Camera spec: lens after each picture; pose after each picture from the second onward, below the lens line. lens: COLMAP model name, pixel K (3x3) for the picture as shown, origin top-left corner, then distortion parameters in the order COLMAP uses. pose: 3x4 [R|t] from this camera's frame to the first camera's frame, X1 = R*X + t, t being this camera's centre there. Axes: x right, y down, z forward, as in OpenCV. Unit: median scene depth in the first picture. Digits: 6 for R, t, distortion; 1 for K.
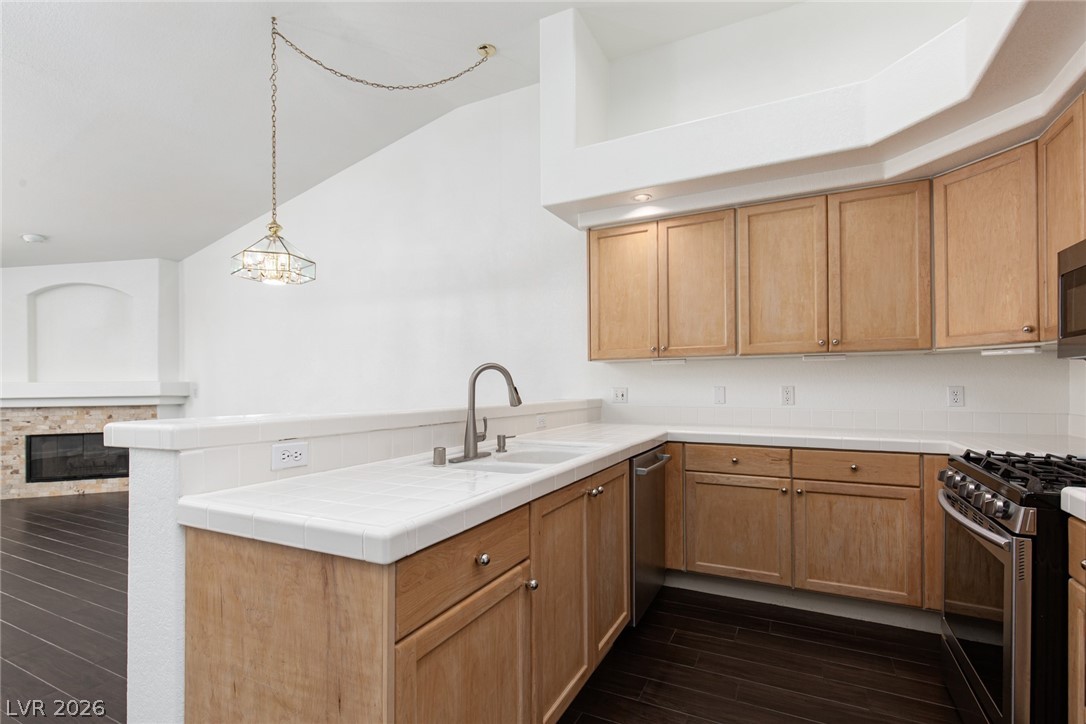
lens RADIAL K [[490.1, 0, 543.0], [0, 490.1, 362.0], [0, 0, 1]] dist [0.005133, 0.000282]
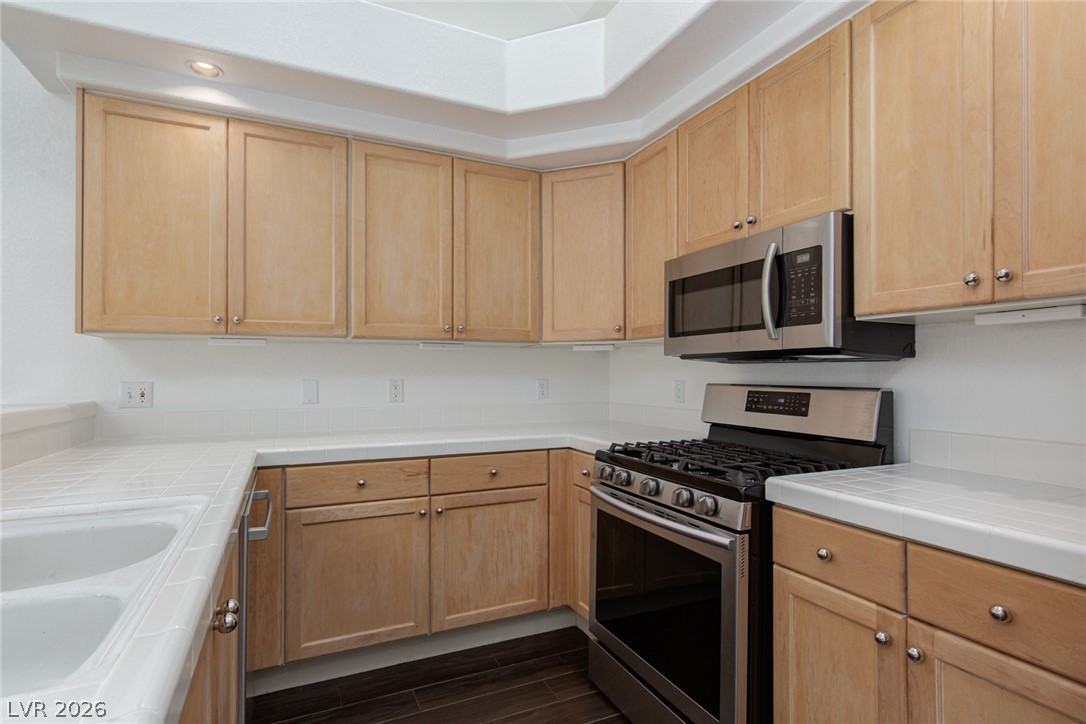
lens RADIAL K [[545.7, 0, 543.0], [0, 545.7, 362.0], [0, 0, 1]] dist [0.000209, -0.000277]
pose [[0.627957, 0.023209, 0.777902, -0.064190], [-0.039247, 0.999228, 0.001870, 0.011359], [-0.777257, -0.031704, 0.628383, 0.288854]]
